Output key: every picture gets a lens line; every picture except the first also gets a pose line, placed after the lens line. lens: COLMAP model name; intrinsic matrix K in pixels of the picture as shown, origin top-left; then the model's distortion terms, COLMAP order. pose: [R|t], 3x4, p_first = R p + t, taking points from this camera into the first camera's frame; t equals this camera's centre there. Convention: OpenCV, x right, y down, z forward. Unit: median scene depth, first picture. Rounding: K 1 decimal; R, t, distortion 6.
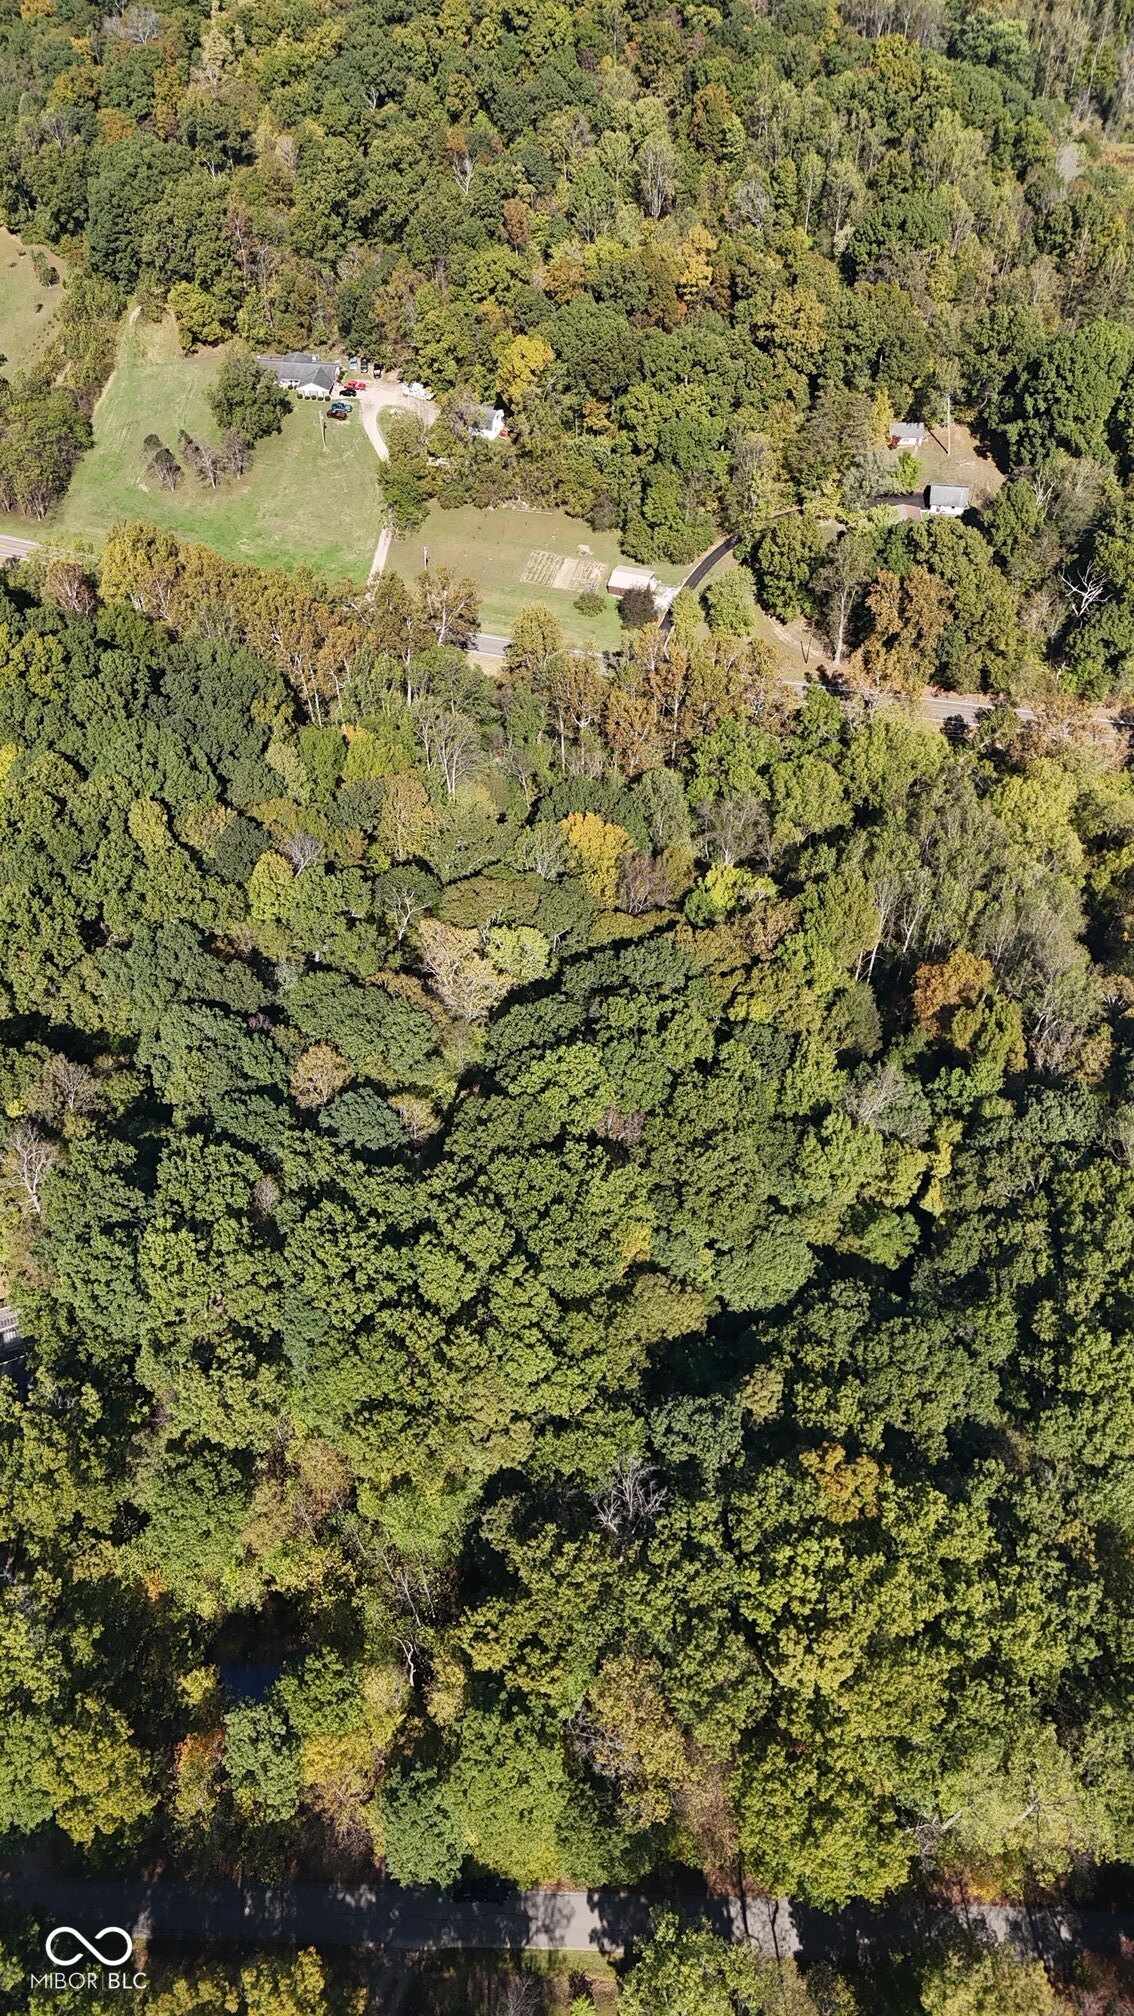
lens RADIAL K [[1427.5, 0, 568.1], [0, 1427.5, 959.1], [0, 0, 1]] dist [0.088555, -0.092166]
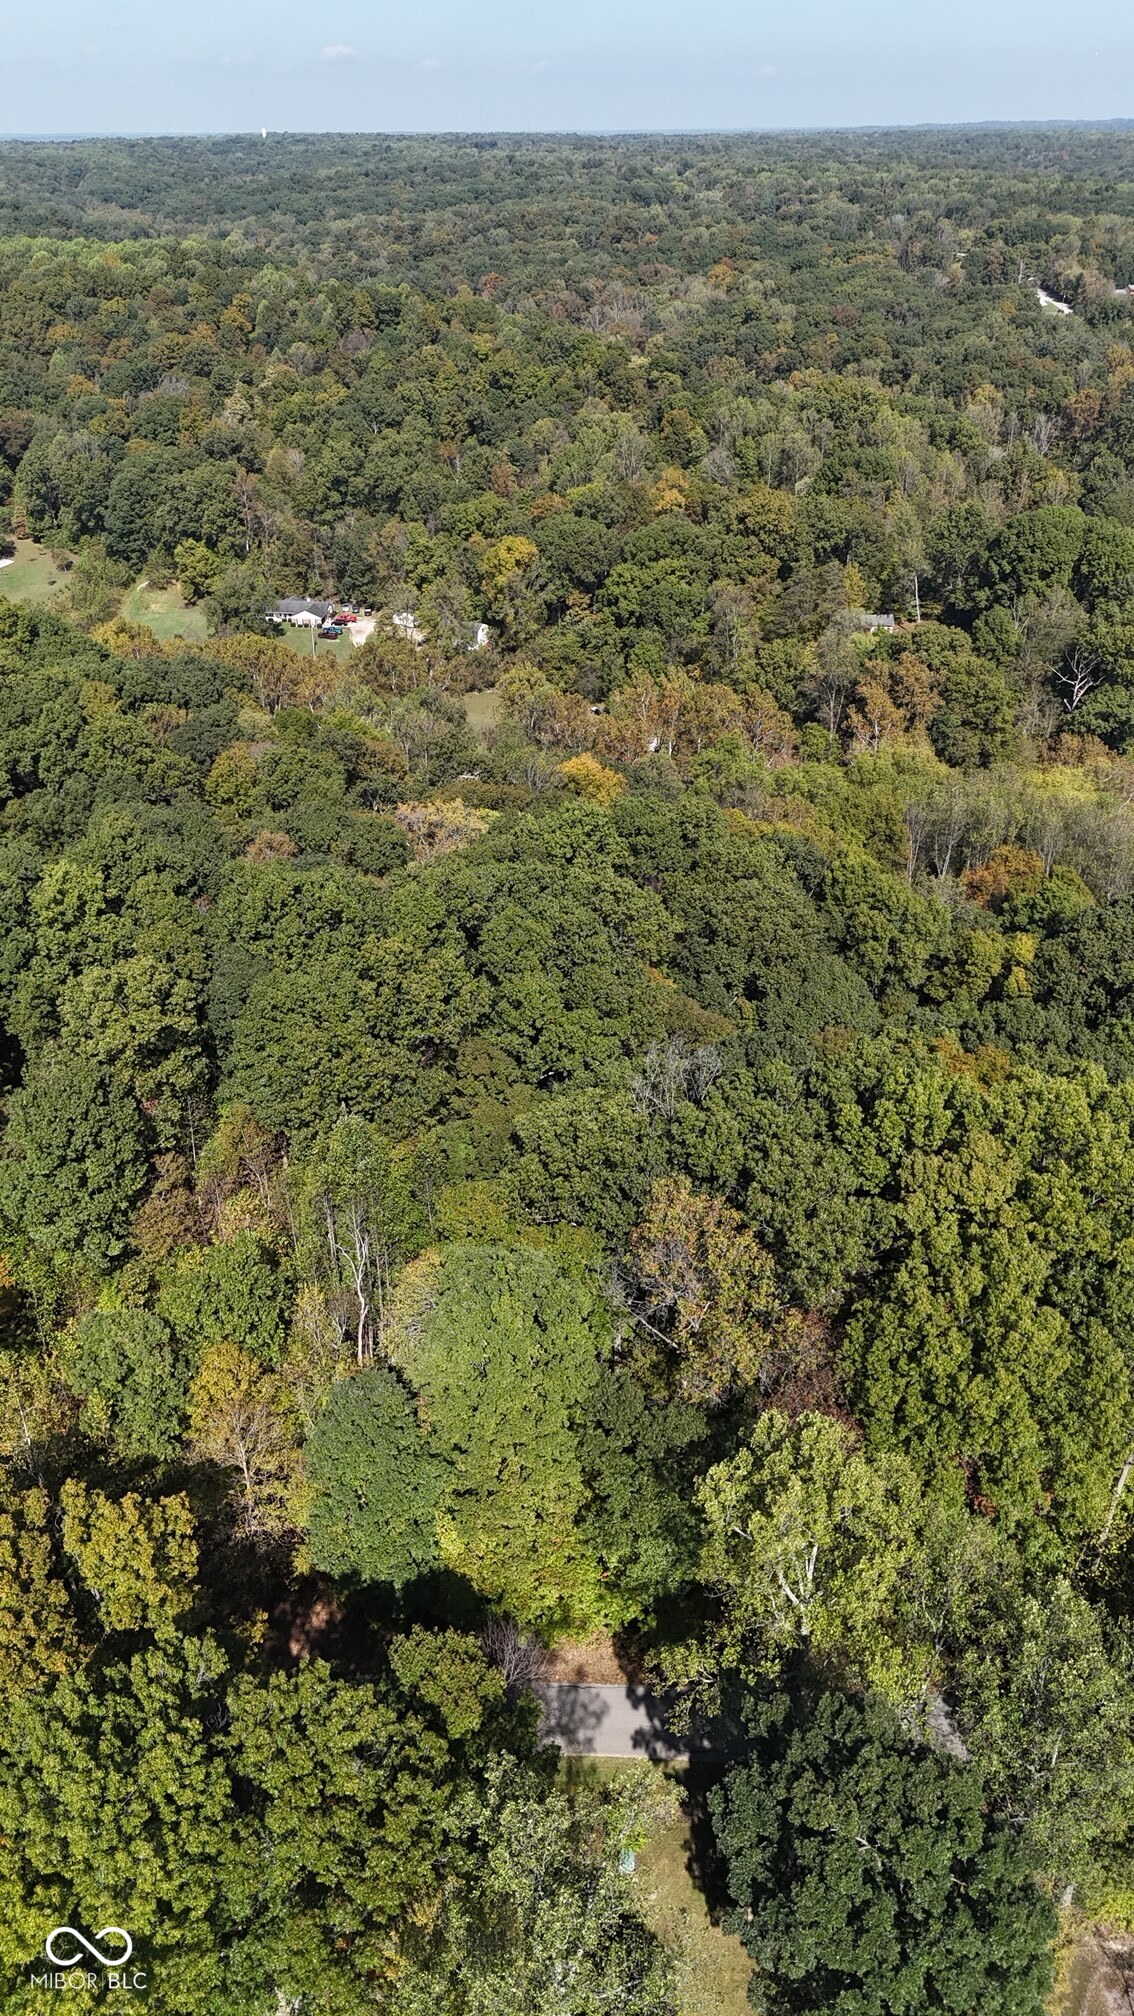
lens RADIAL K [[1417.5, 0, 559.6], [0, 1417.5, 1030.1], [0, 0, 1]] dist [0.042697, -0.003574]
pose [[0.999884, -0.004001, 0.014675, -0.018861], [0.008705, 0.941694, -0.336358, 0.458092], [-0.012473, 0.336447, 0.941620, 0.248522]]
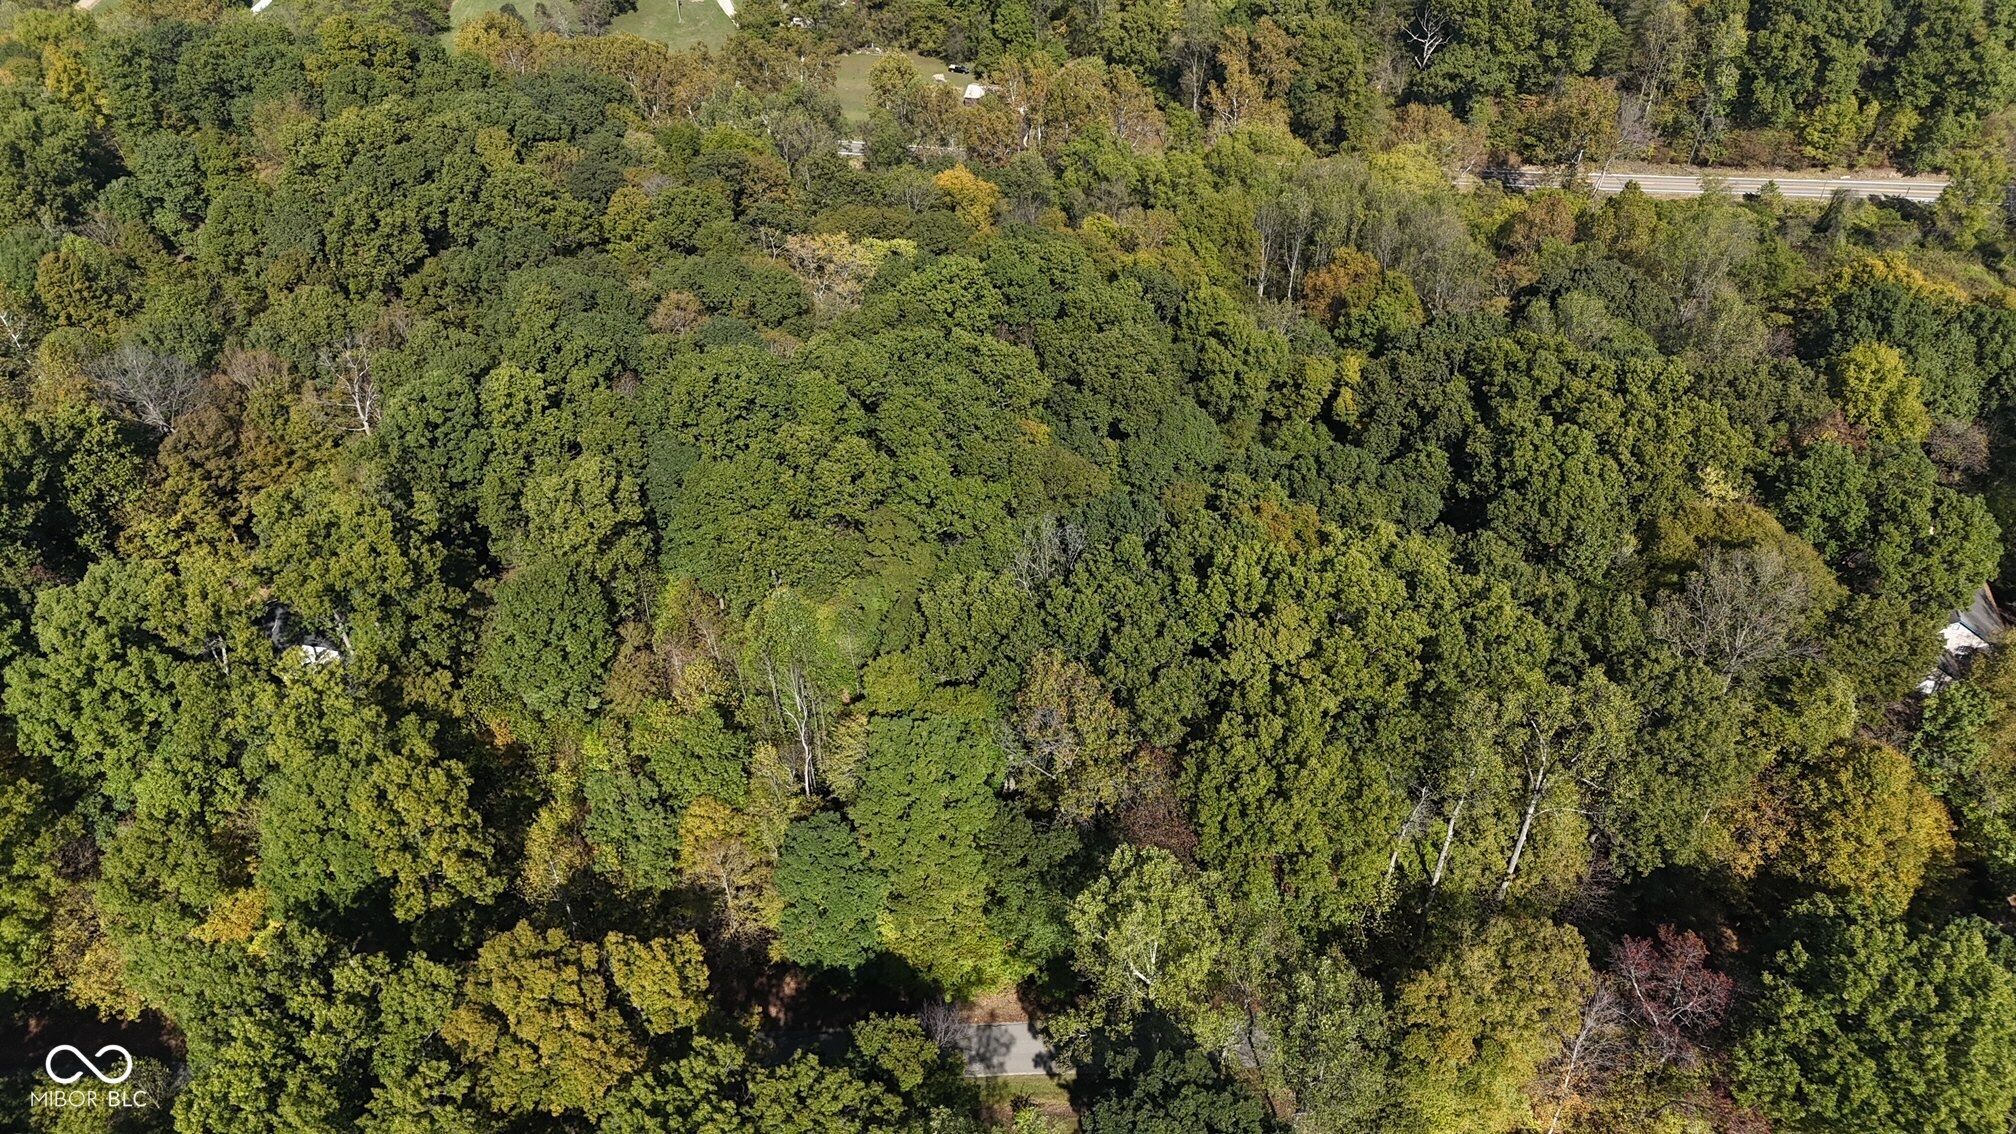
lens RADIAL K [[1405.1, 0, 1008.0], [0, 1405.1, 567.0], [0, 0, 1]] dist [0.083317, -0.069810]
pose [[0.997016, -0.060073, 0.048478, -0.017466], [0.067424, 0.983487, -0.167953, 0.408963], [-0.037588, 0.170720, 0.984602, 0.116587]]
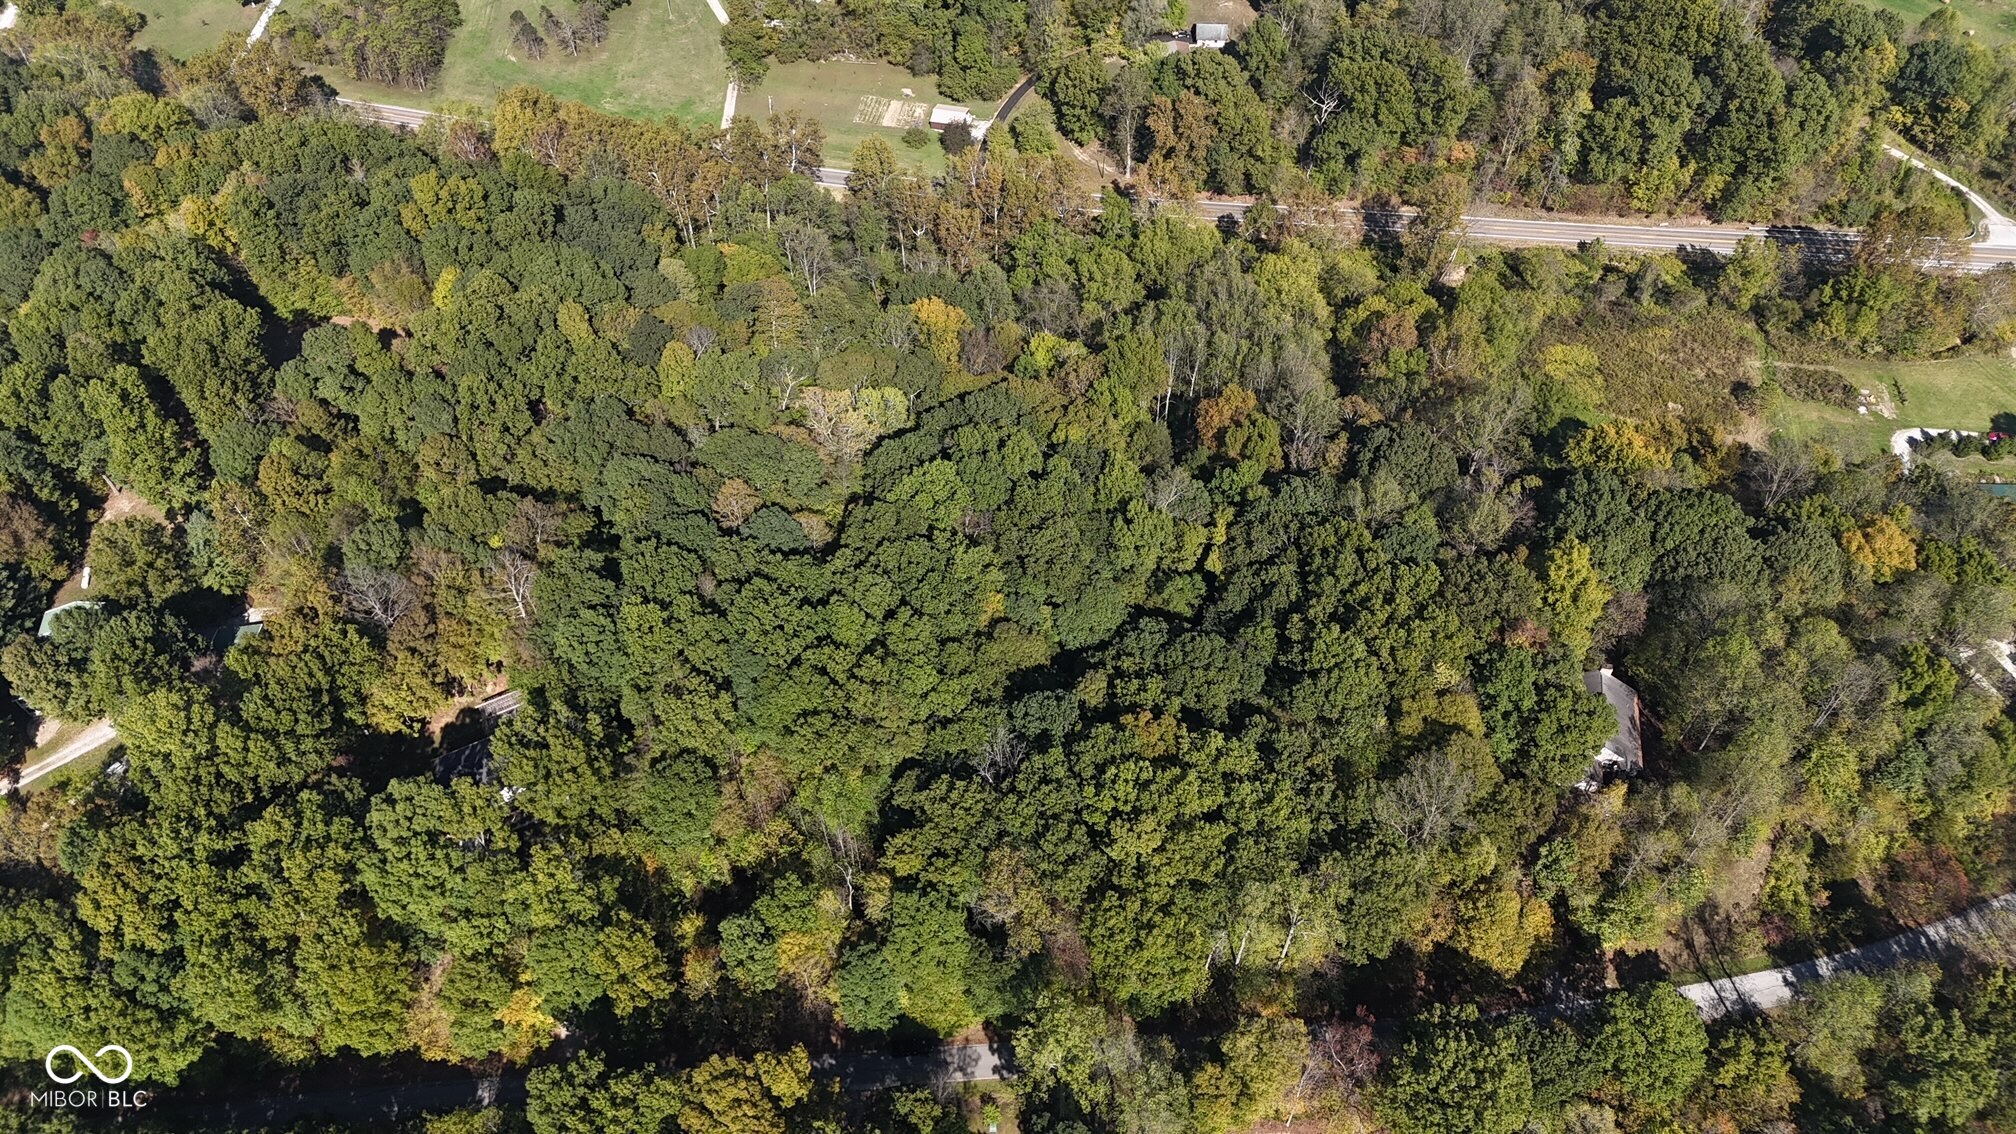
lens RADIAL K [[1427.5, 0, 1006.1], [0, 1427.5, 525.3], [0, 0, 1]] dist [0.088555, -0.092166]
pose [[0.995189, -0.070445, 0.068084, -0.022675], [0.070390, 0.997514, 0.003210, 0.115751], [-0.068141, 0.001598, 0.997674, -0.289083]]
